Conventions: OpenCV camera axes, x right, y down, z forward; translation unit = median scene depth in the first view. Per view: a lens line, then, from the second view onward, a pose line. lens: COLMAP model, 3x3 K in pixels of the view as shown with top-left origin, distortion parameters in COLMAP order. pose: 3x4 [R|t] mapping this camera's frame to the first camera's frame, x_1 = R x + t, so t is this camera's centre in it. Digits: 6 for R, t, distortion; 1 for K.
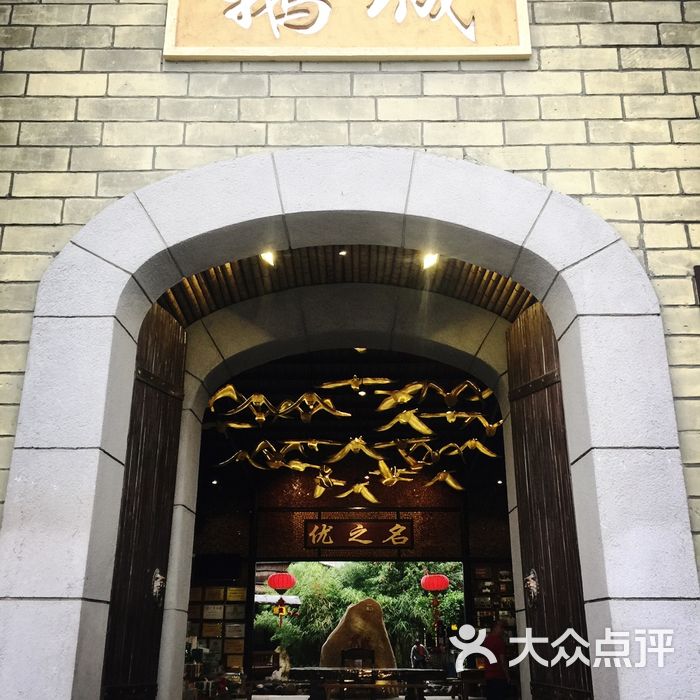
lens RADIAL K [[847.6, 0, 363.2], [0, 847.6, 334.1], [0, 0, 1]] dist [0.034270, 0.005243]
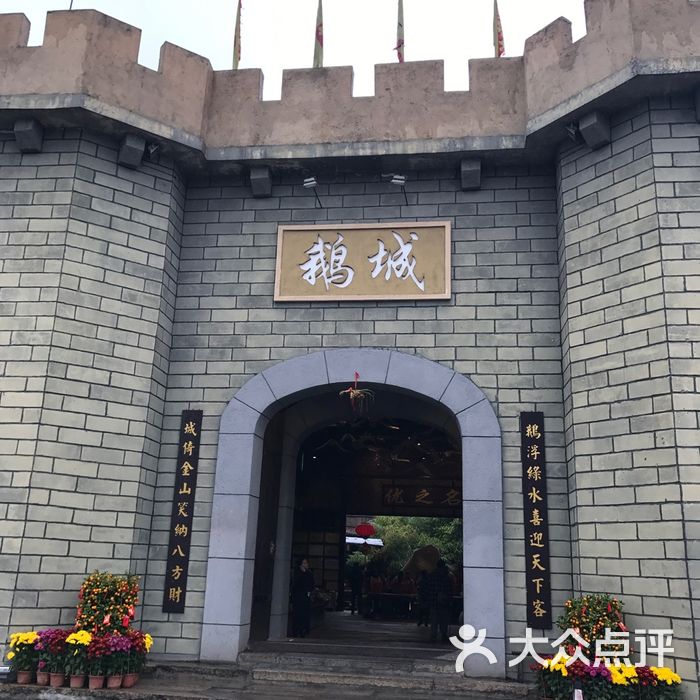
lens RADIAL K [[789.8, 0, 352.8], [0, 789.8, 338.9], [0, 0, 1]] dist [0.128251, -0.423436]
pose [[0.990477, -0.002467, -0.137655, 0.227486], [0.011247, 0.997948, 0.063040, -0.356541], [0.137217, -0.063988, 0.988472, -0.908693]]
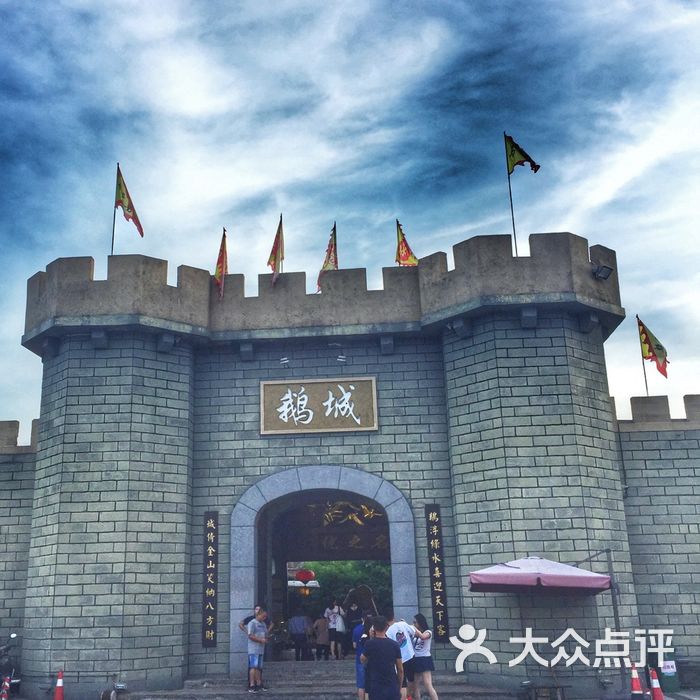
lens RADIAL K [[899.6, 0, 307.9], [0, 899.6, 327.8], [0, 0, 1]] dist [0.068496, 0.024815]
pose [[0.995746, -0.044403, -0.080734, 0.226718], [0.048357, 0.997691, 0.047693, -0.876519], [0.078430, -0.051394, 0.995594, -2.295678]]
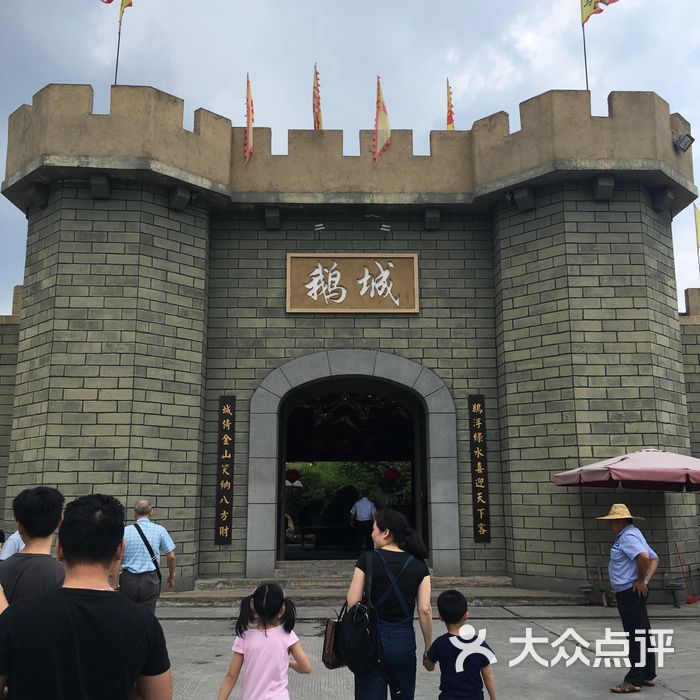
lens RADIAL K [[806.5, 0, 364.5], [0, 806.5, 344.7], [0, 0, 1]] dist [0.055457, -0.001137]
pose [[0.999468, 0.002866, 0.032494, -0.066400], [-0.007663, 0.988886, 0.148481, -0.618990], [-0.031707, -0.148651, 0.988381, -1.630448]]
